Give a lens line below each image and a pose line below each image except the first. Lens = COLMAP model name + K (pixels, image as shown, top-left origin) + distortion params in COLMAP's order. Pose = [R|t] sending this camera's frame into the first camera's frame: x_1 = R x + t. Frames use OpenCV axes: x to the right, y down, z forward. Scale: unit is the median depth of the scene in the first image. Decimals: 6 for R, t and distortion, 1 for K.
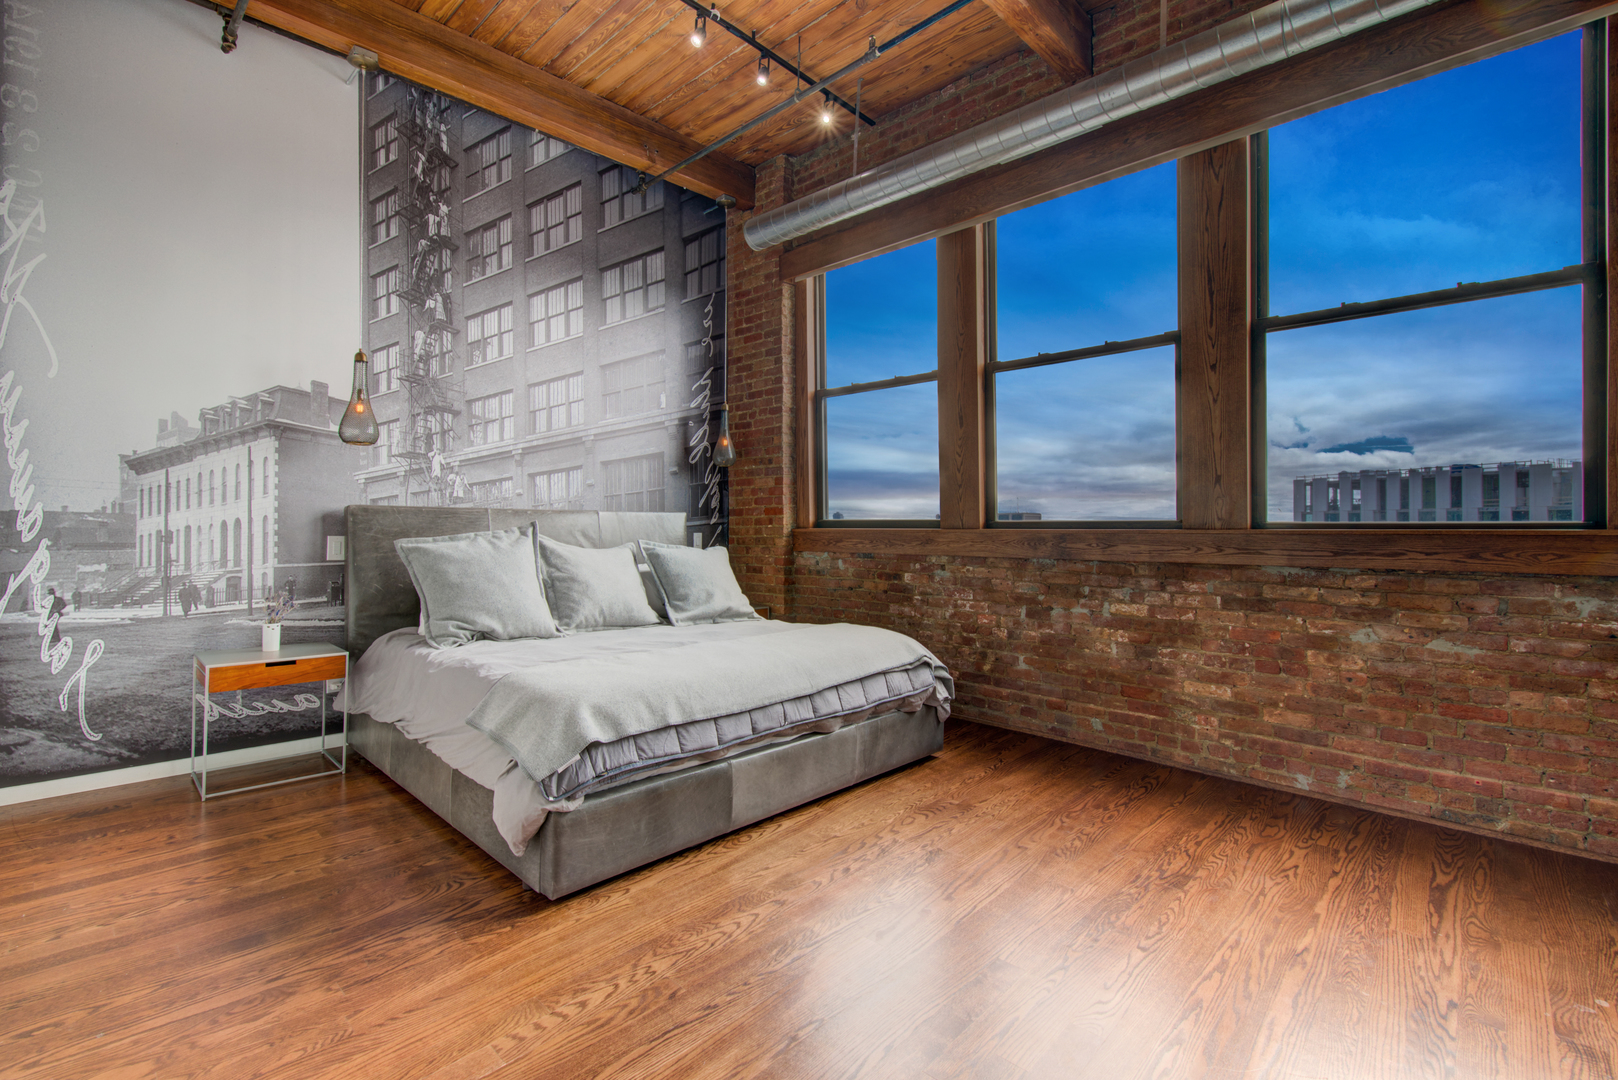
lens RADIAL K [[727.1, 0, 812.0], [0, 727.1, 520.7], [0, 0, 1]] dist [0.005631, 0.000227]
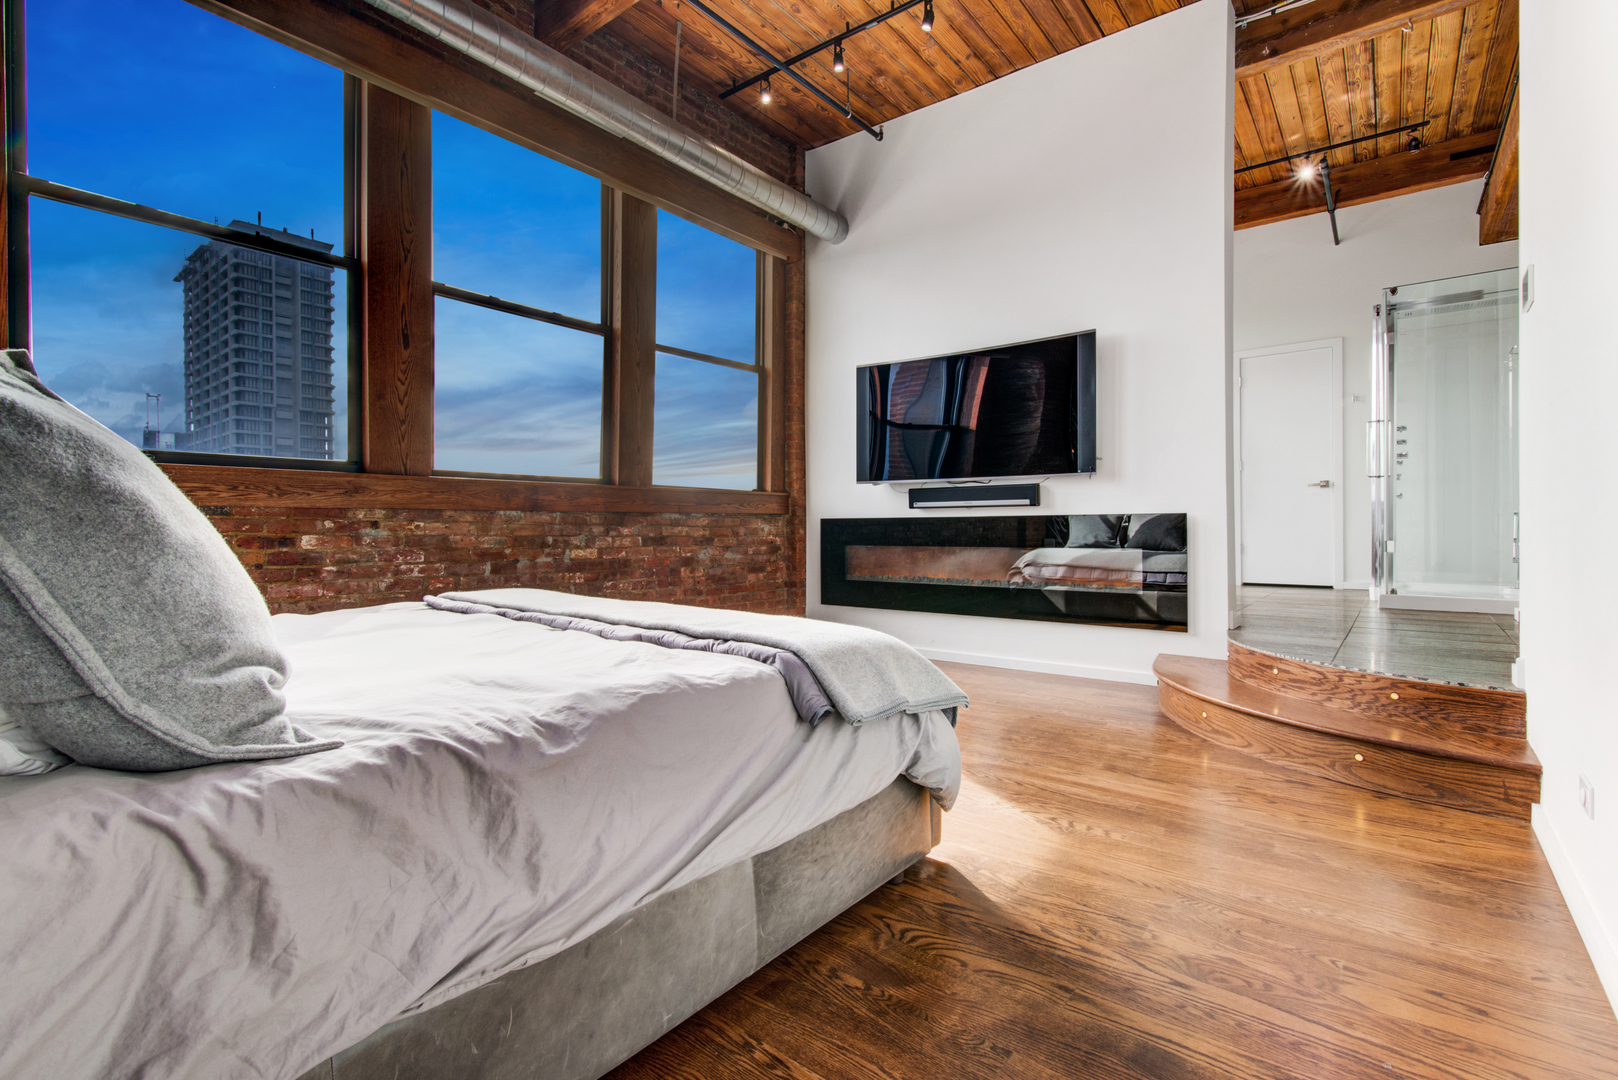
lens RADIAL K [[727.1, 0, 812.0], [0, 727.1, 520.7], [0, 0, 1]] dist [0.005631, 0.000227]
pose [[-0.086377, 0.006983, 0.996238, -0.751508], [-0.006499, 0.999950, -0.007572, 0.076682], [-0.996241, -0.007128, -0.086327, 0.745608]]
